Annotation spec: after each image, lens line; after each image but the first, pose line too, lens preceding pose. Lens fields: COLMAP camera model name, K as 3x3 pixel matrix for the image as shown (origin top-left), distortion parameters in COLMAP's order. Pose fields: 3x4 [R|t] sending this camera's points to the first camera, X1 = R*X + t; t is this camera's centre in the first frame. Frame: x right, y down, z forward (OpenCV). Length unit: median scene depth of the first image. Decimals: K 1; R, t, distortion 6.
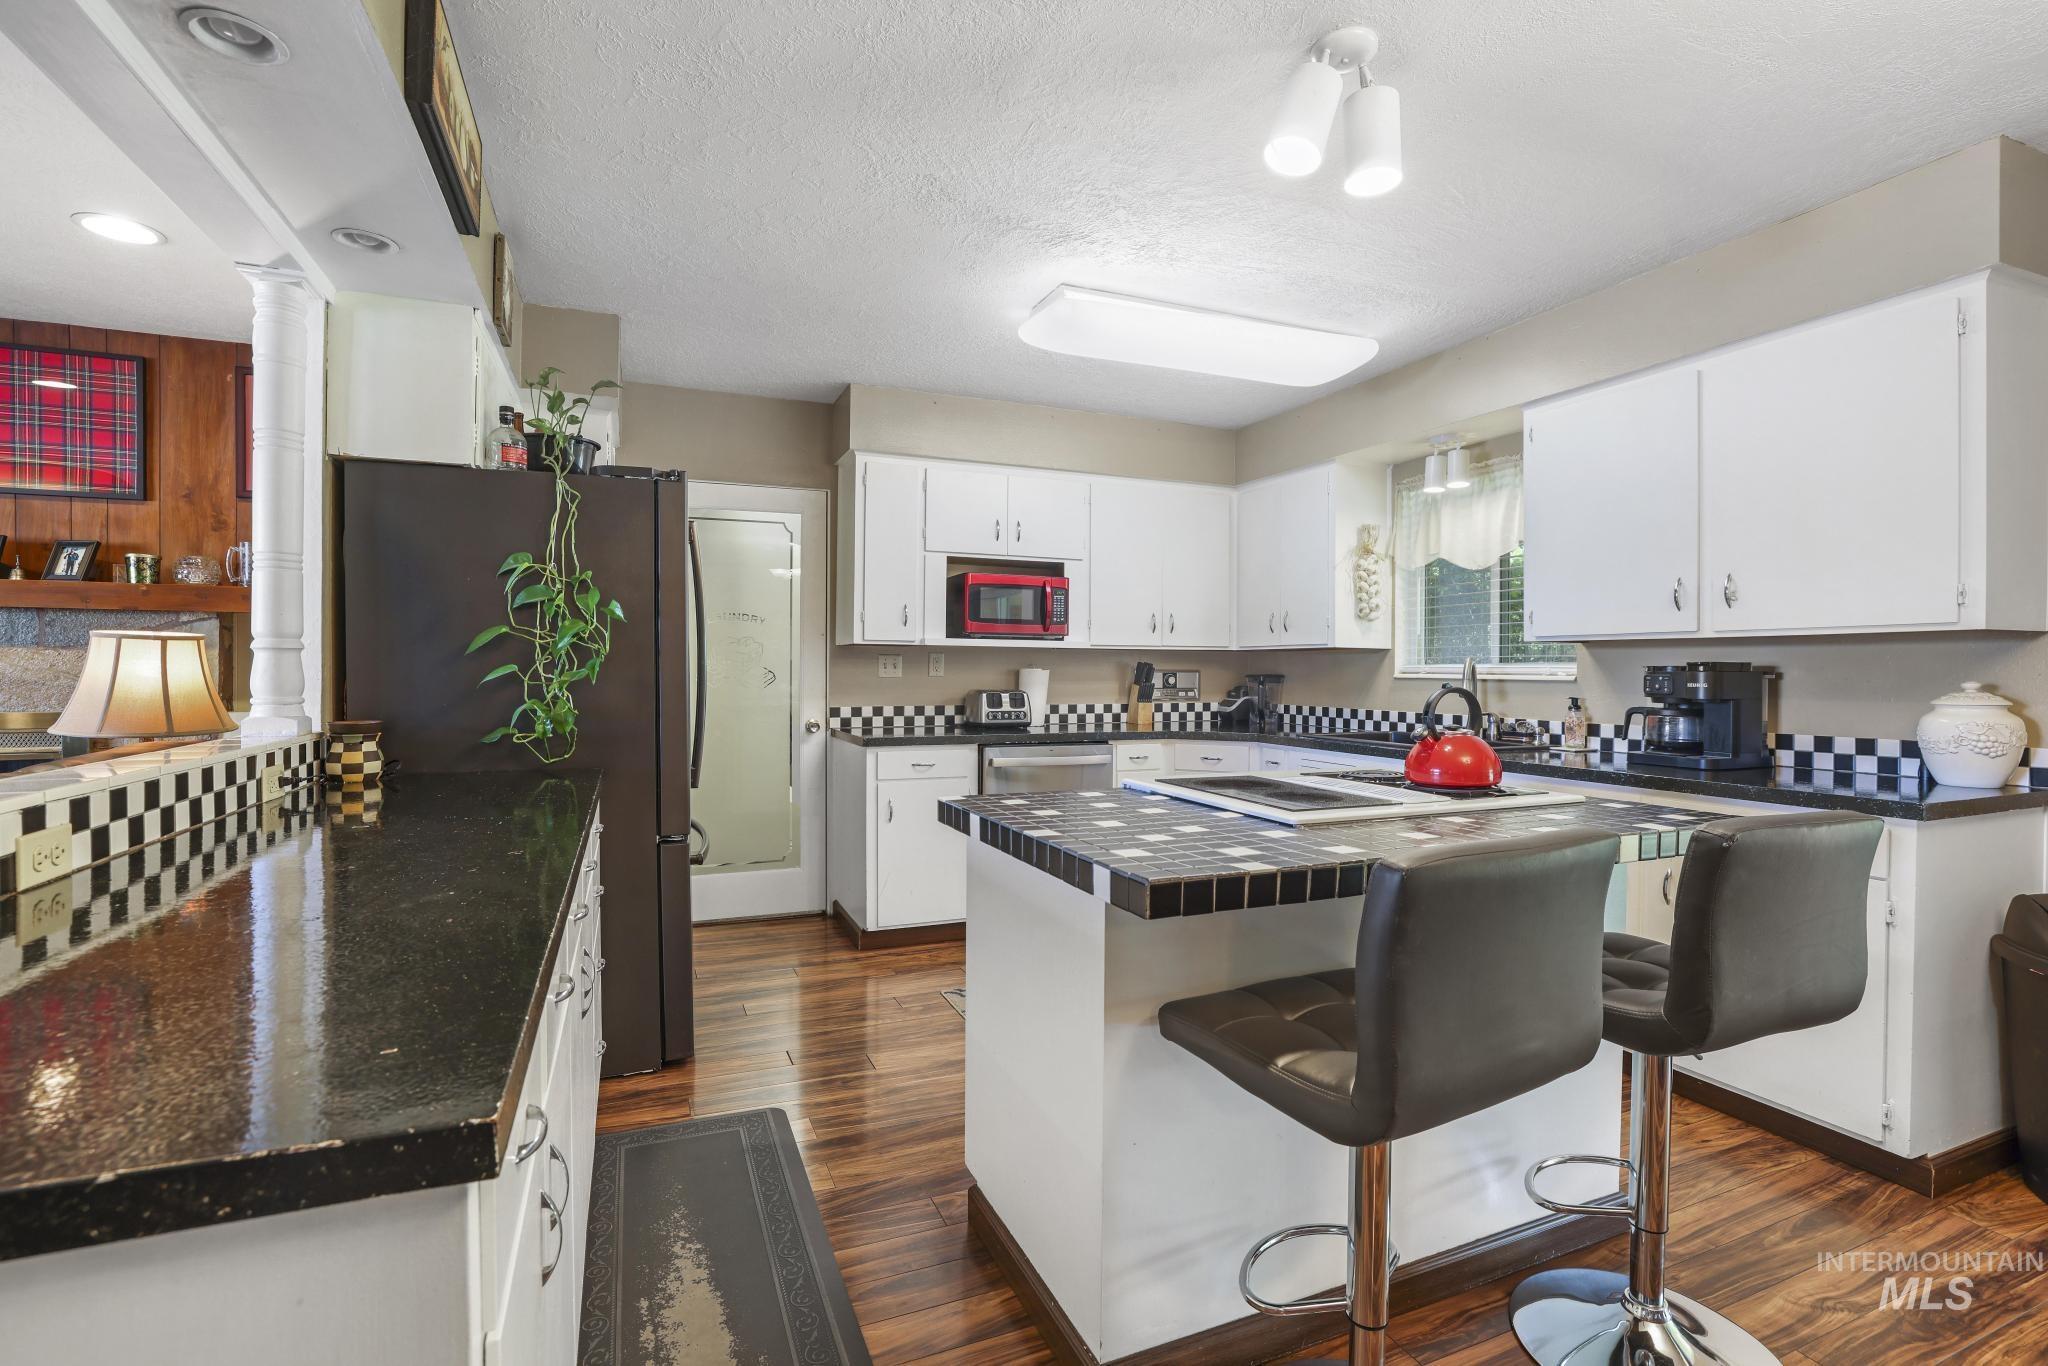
lens RADIAL K [[906.4, 0, 1042.2], [0, 906.4, 674.1], [0, 0, 1]] dist [-0.053997, 0.019531]
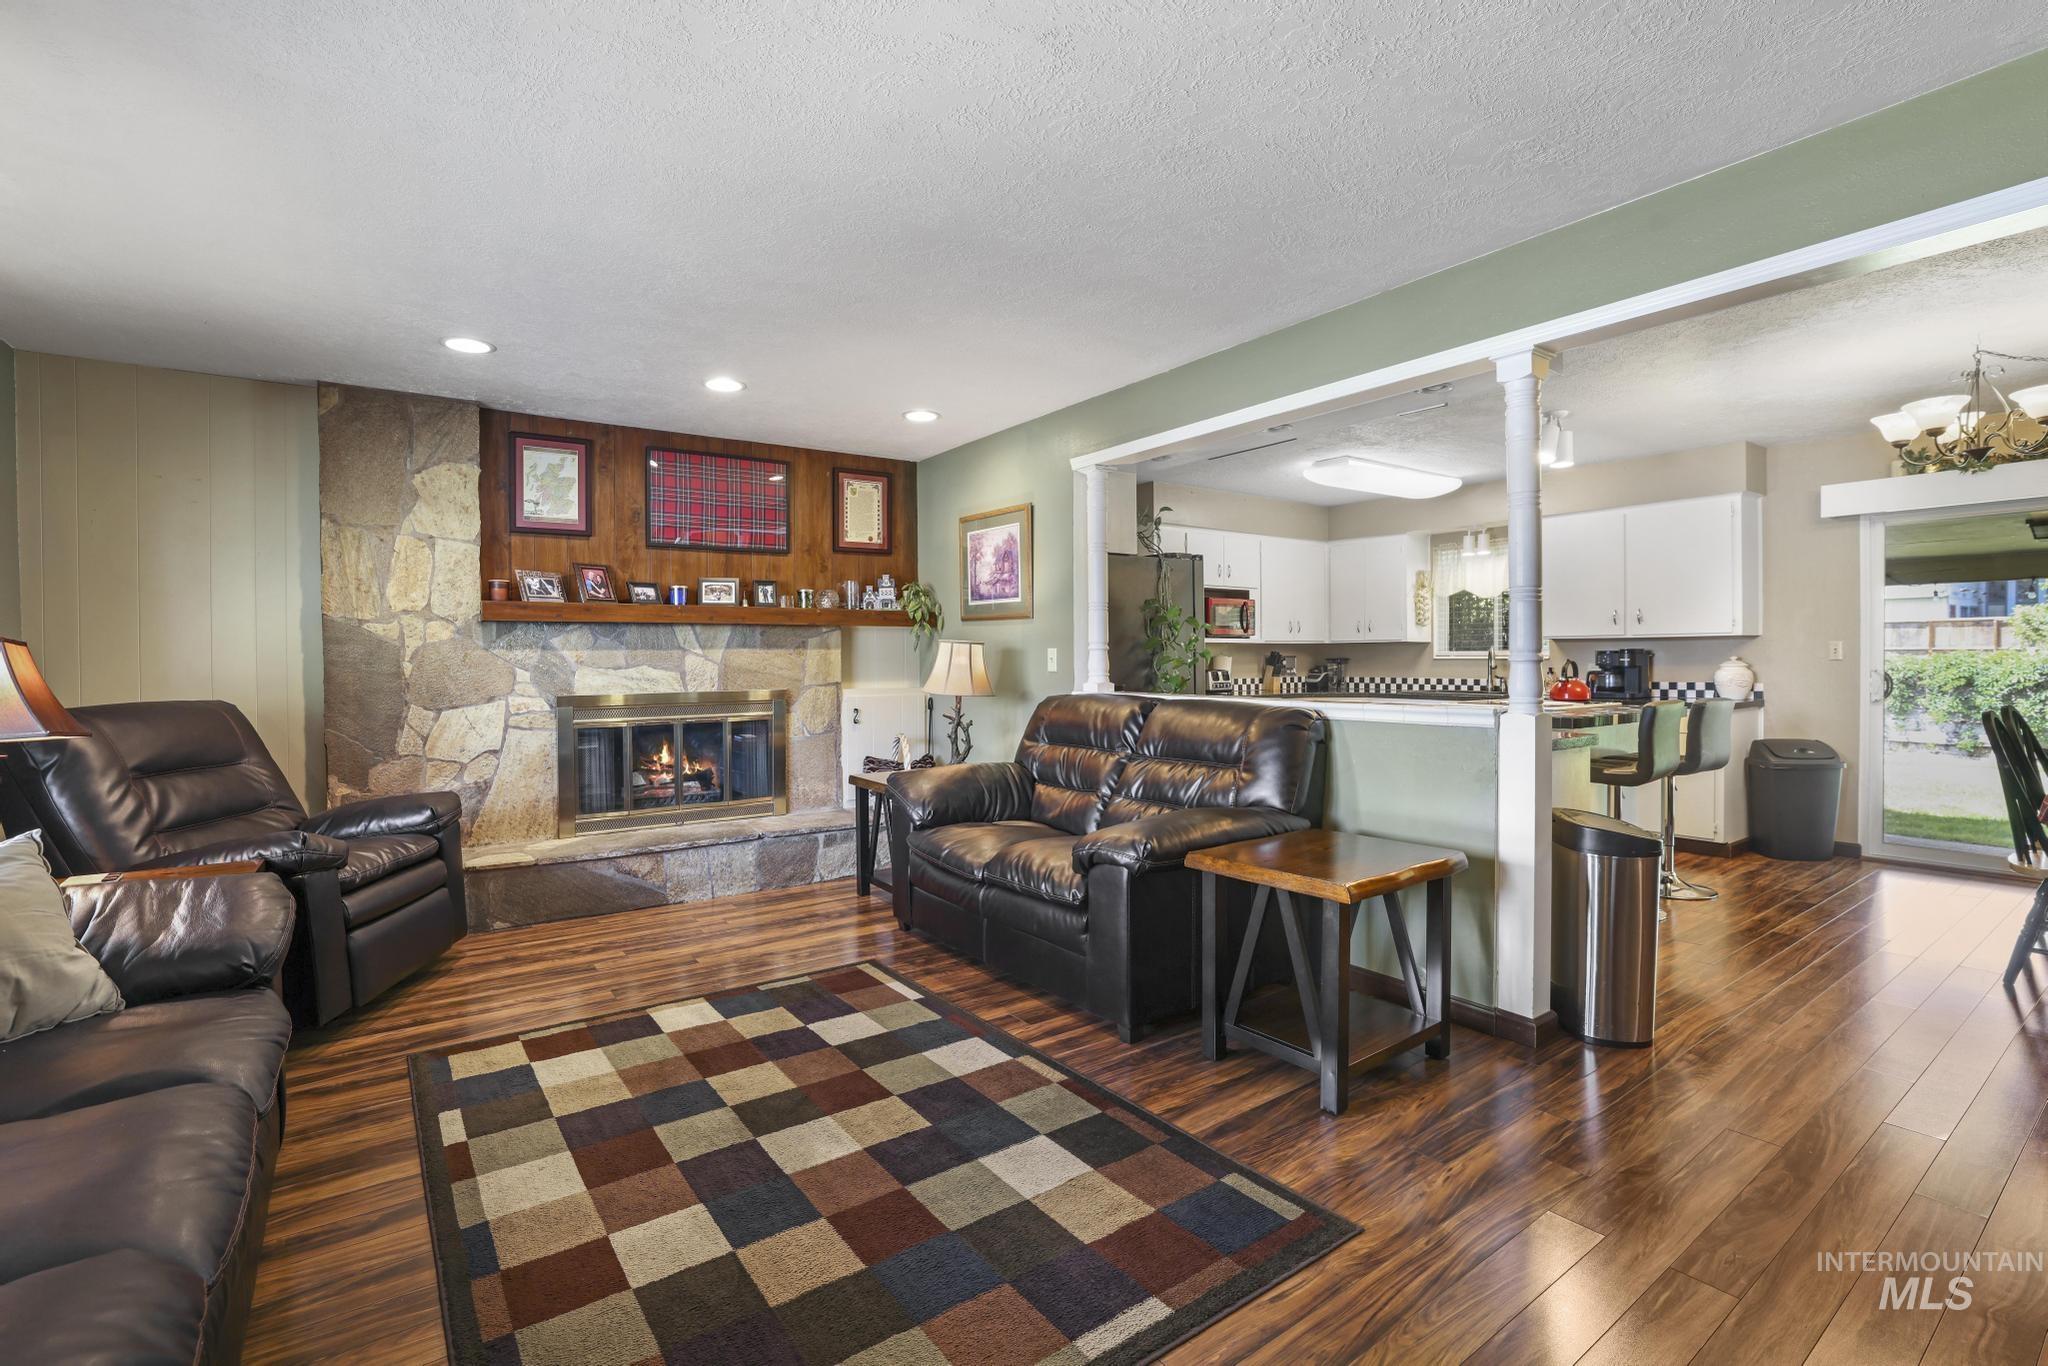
lens RADIAL K [[906.4, 0, 1042.2], [0, 906.4, 674.1], [0, 0, 1]] dist [-0.053997, 0.019531]
pose [[0.973336, -0.016538, 0.228786, -0.939268], [0.013583, 0.999803, 0.014483, -0.002429], [-0.228981, -0.010990, 0.973369, -0.647423]]
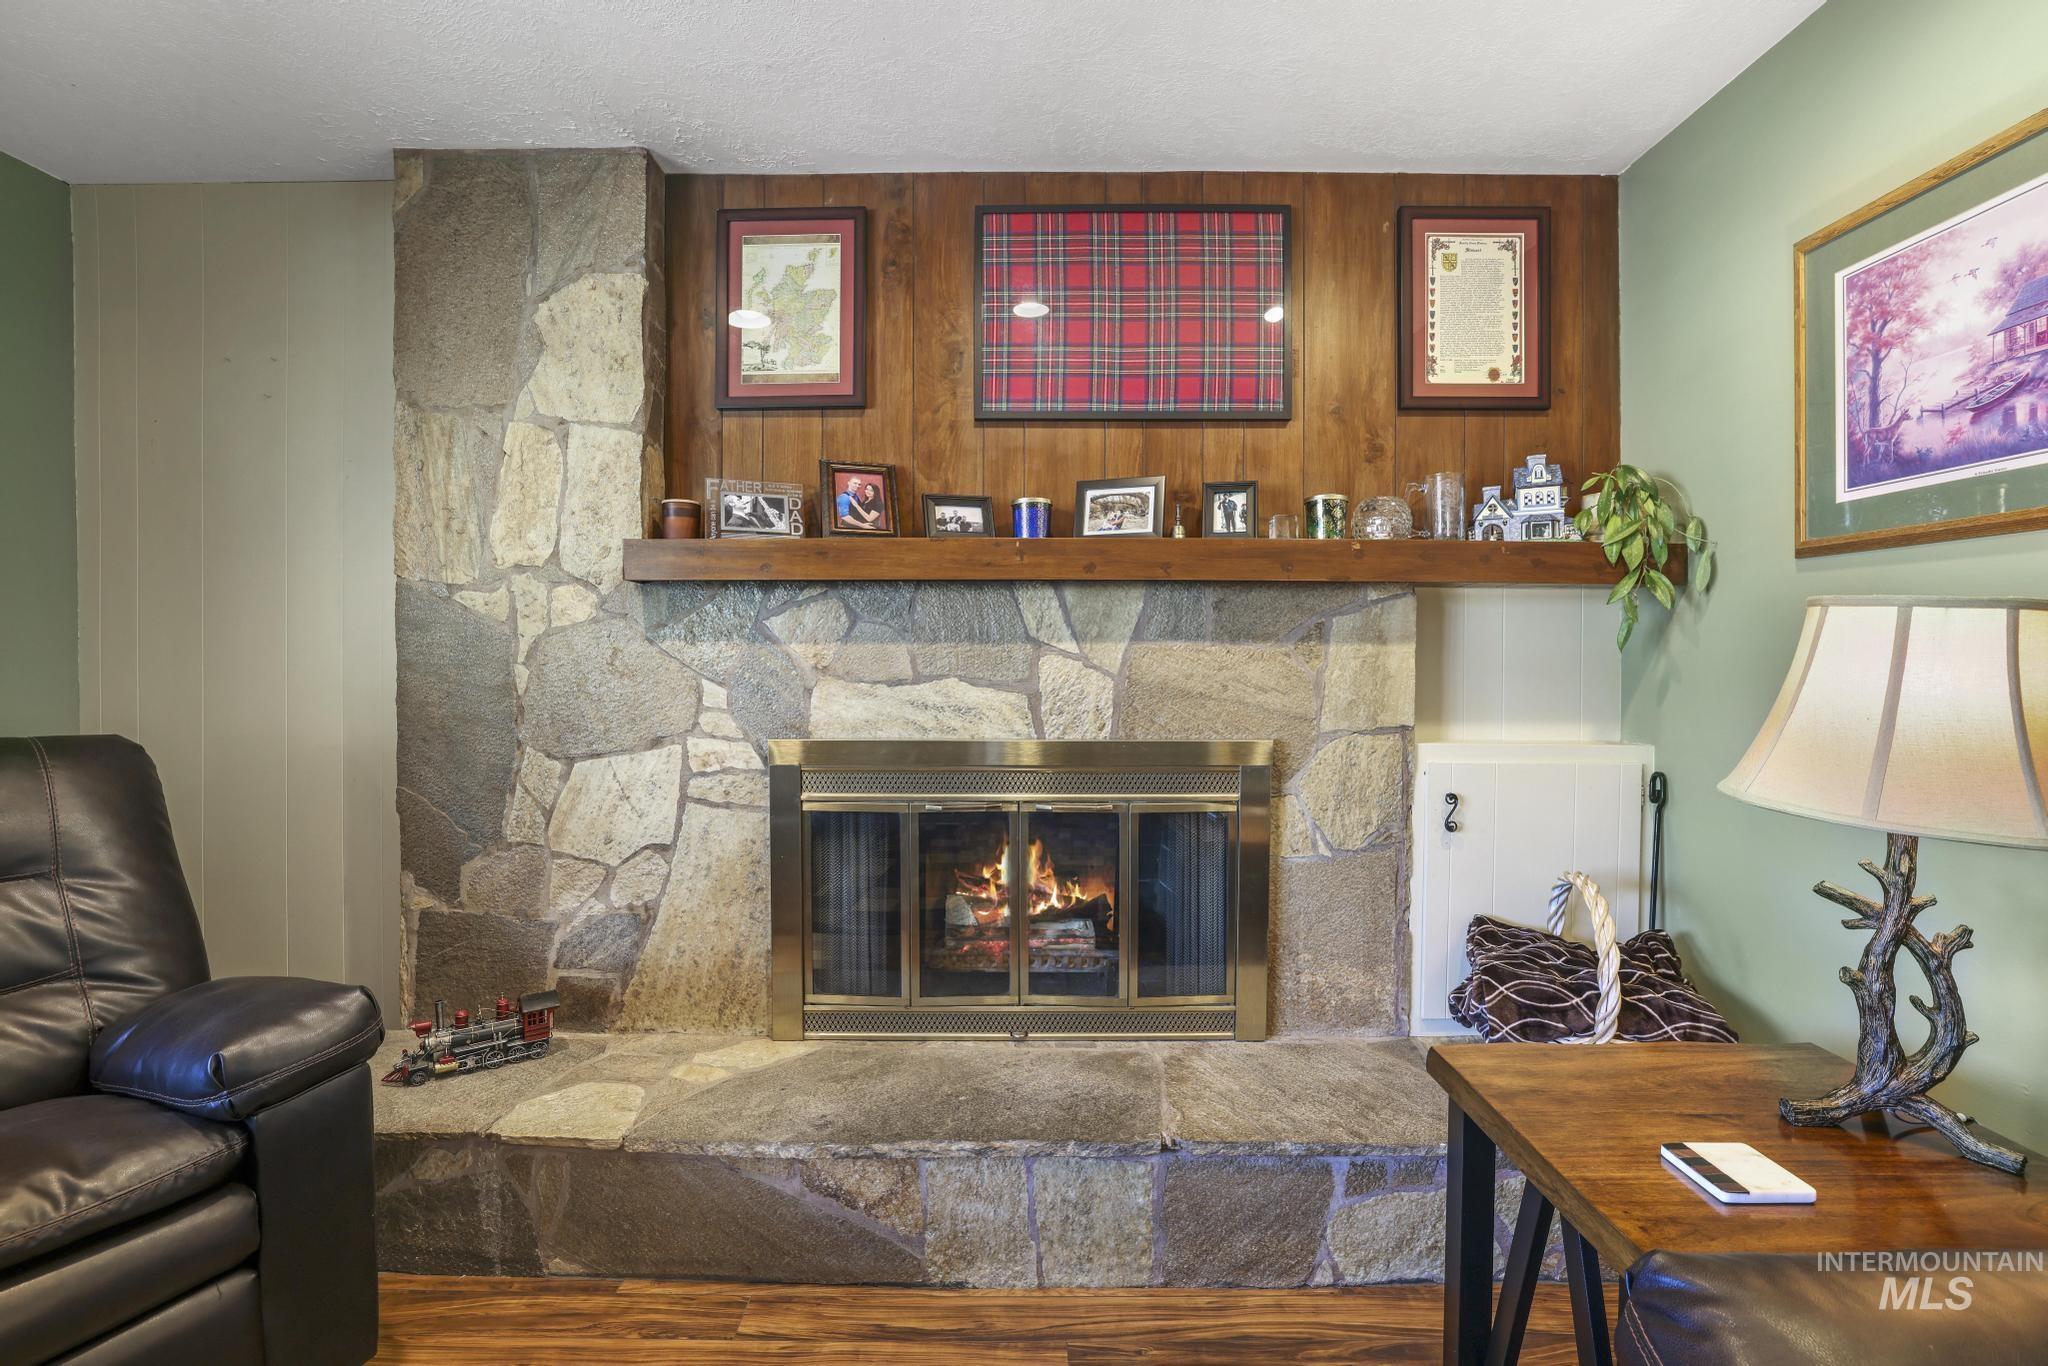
lens RADIAL K [[906.4, 0, 1042.2], [0, 906.4, 674.1], [0, 0, 1]] dist [-0.053997, 0.019531]
pose [[0.925830, 0.000448, -0.377939, -0.923473], [0.000186, 0.999999, 0.001642, -0.007497], [0.377939, -0.001591, 0.925829, 0.292587]]
